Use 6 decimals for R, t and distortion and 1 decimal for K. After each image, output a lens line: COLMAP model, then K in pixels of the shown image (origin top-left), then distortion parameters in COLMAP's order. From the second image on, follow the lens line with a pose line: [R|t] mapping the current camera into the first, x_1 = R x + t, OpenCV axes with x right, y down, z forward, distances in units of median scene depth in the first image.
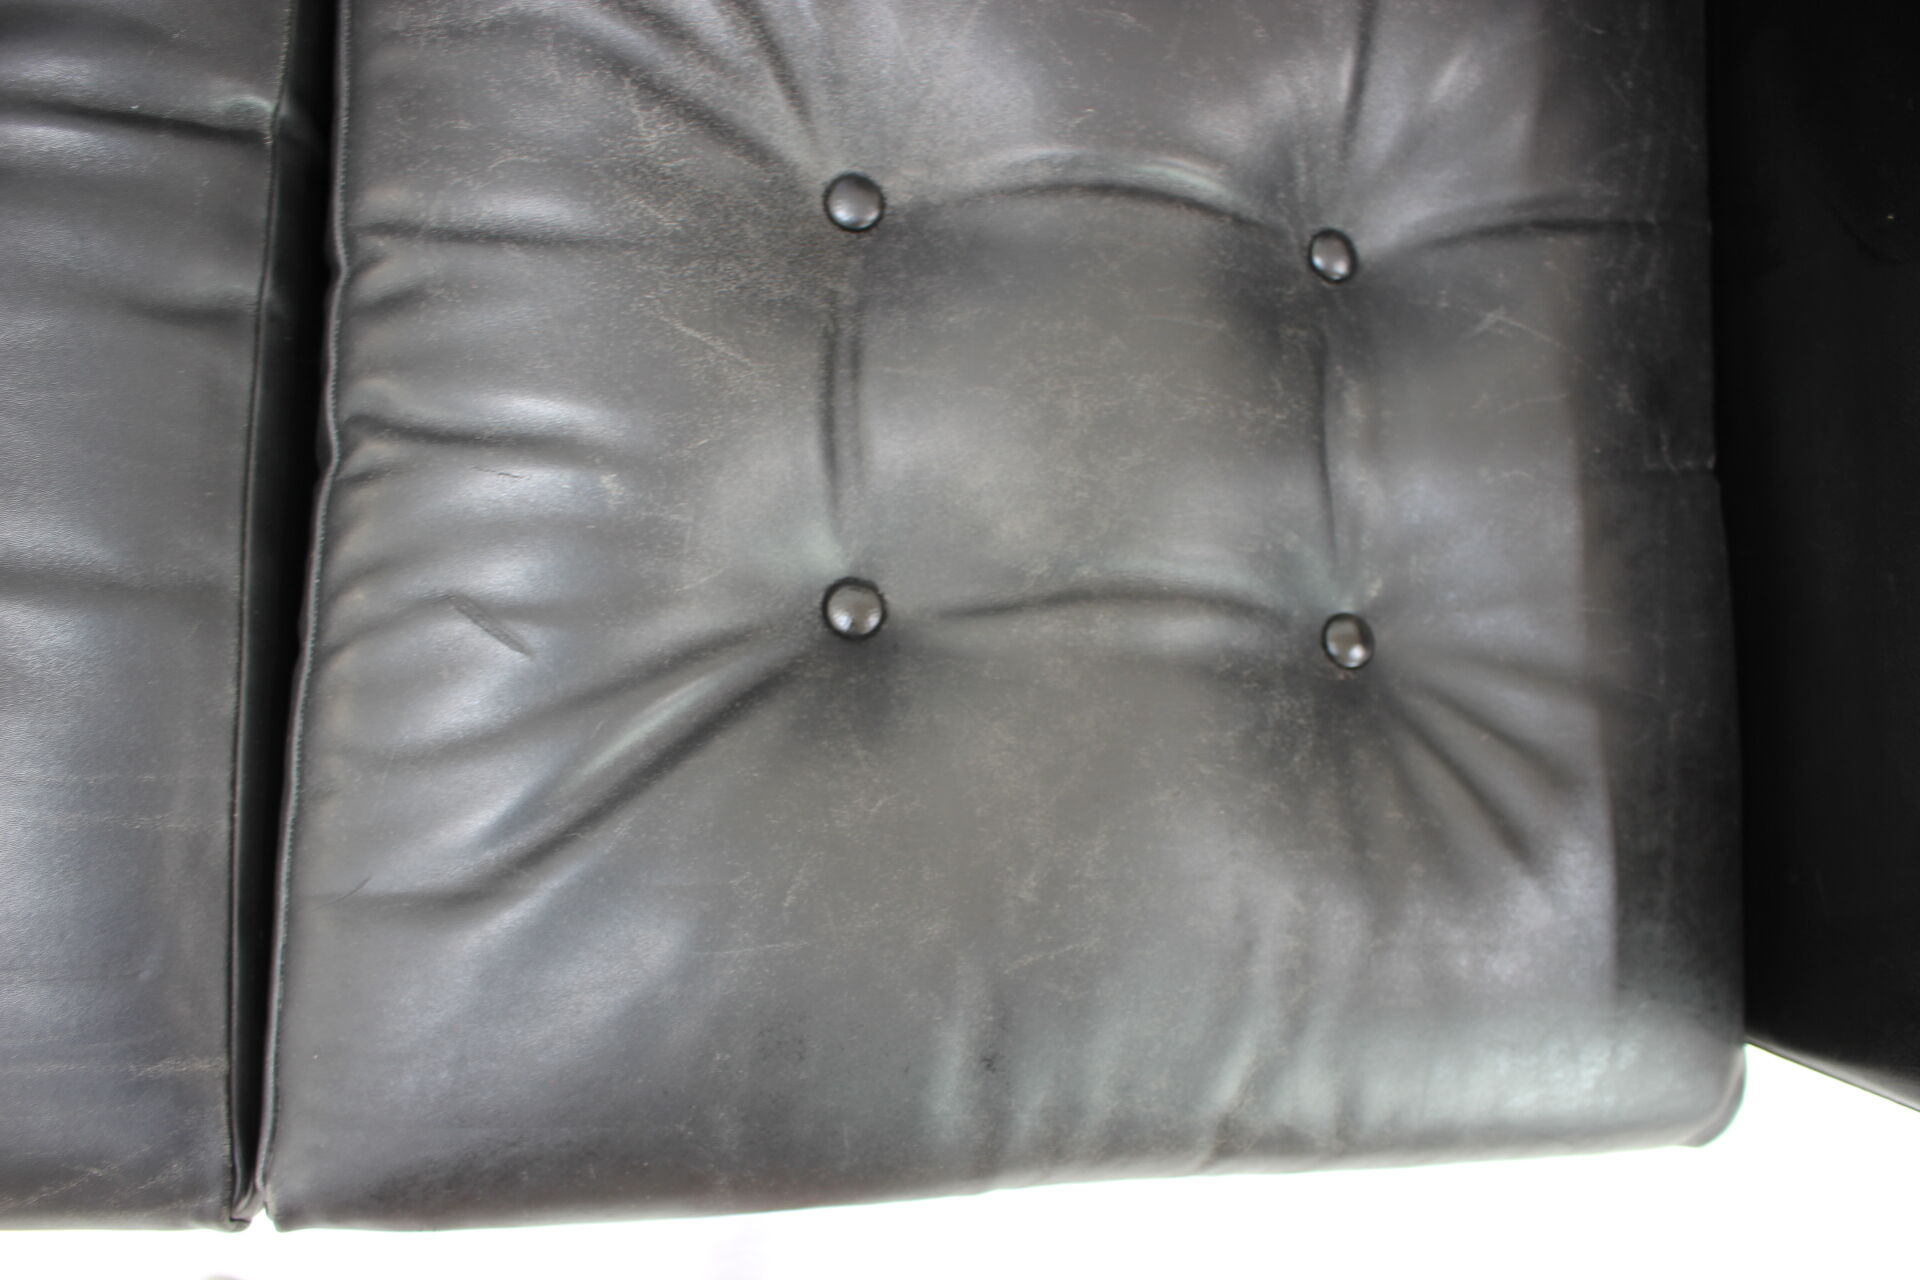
lens RADIAL K [[1750.8, 0, 960.0], [0, 1750.8, 640.0], [0, 0, 1]] dist [-0.137899, 0.023314]
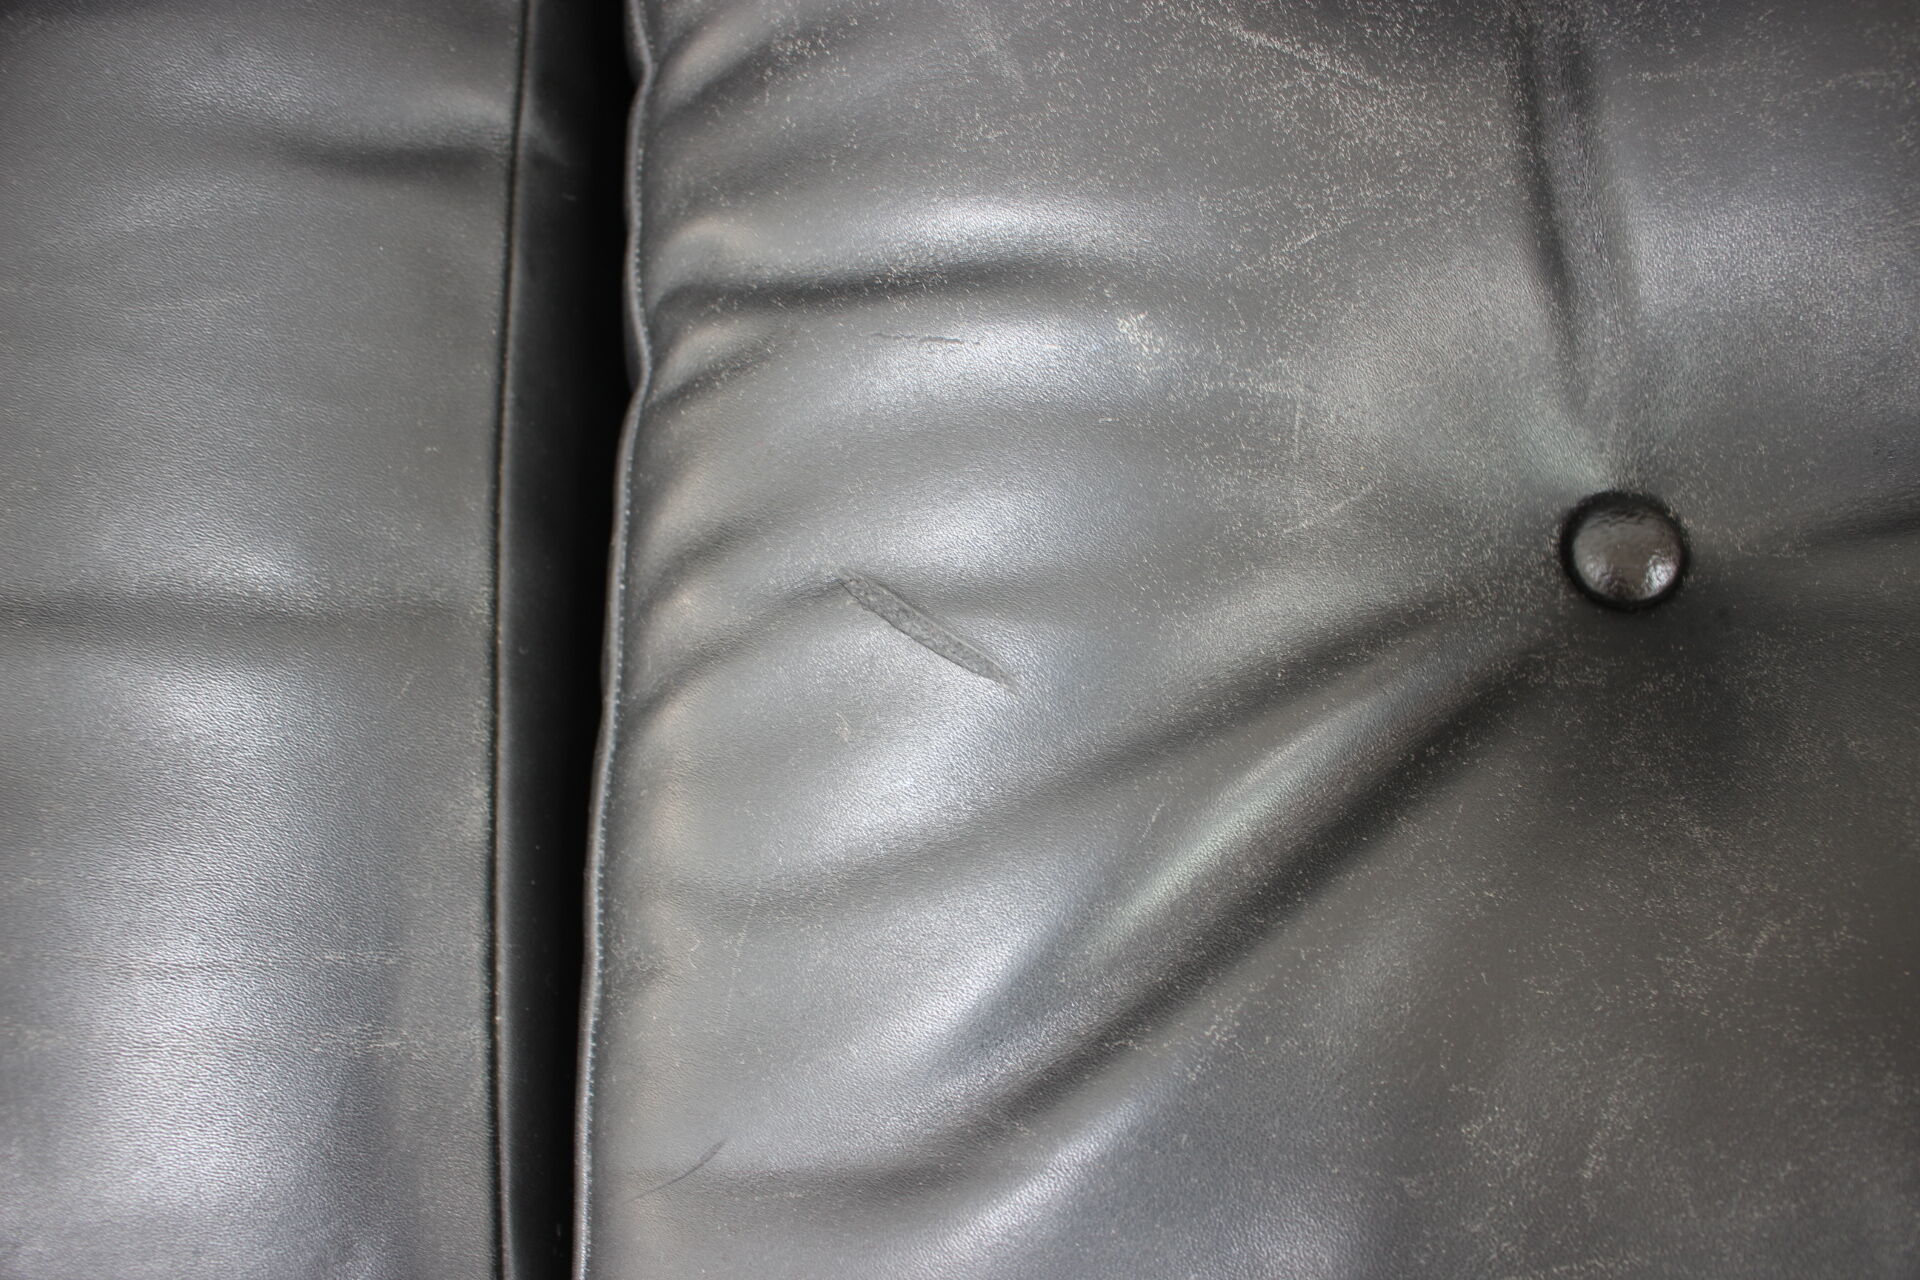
lens RADIAL K [[1750.8, 0, 960.0], [0, 1750.8, 640.0], [0, 0, 1]] dist [-0.137899, 0.023314]
pose [[0.954718, -0.089021, -0.283881, -0.113032], [0.073552, 0.995190, -0.064714, 0.027752], [0.288276, 0.040903, 0.956673, 0.499390]]
